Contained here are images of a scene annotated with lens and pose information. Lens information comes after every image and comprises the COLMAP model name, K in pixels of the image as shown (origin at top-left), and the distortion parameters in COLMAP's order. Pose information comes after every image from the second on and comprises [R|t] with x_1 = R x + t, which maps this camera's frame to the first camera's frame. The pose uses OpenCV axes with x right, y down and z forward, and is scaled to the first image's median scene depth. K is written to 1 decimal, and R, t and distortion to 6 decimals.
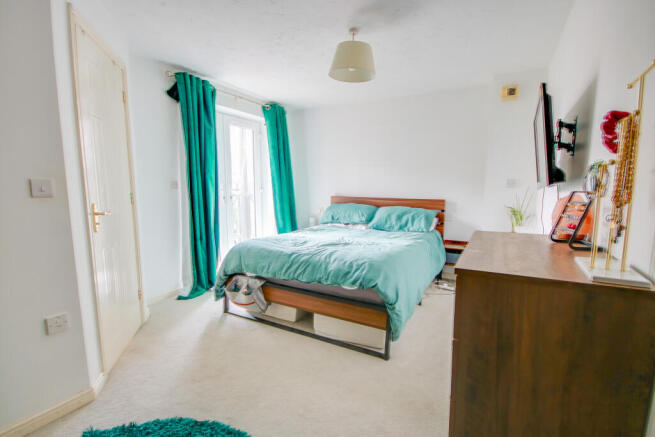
lens RADIAL K [[308.5, 0, 329.0], [0, 308.5, 219.4], [0, 0, 1]] dist [-0.004230, 0.000152]
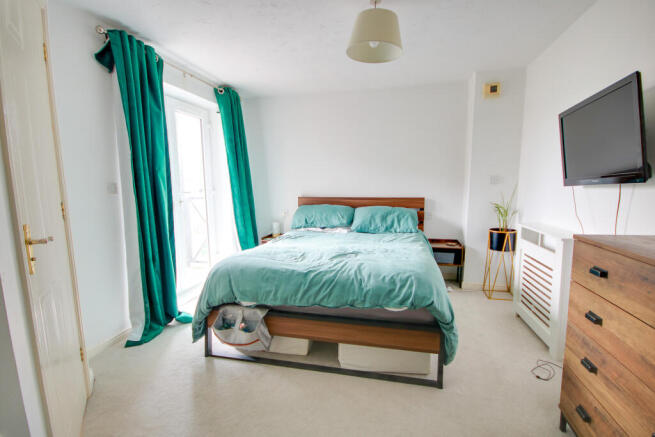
lens RADIAL K [[308.5, 0, 326.9], [0, 308.5, 219.3], [0, 0, 1]] dist [-0.004230, 0.000152]
pose [[0.961045, -0.046698, 0.272418, -0.220234], [0.045623, 0.998906, 0.010281, -0.023442], [-0.272600, 0.002548, 0.962124, 0.177055]]
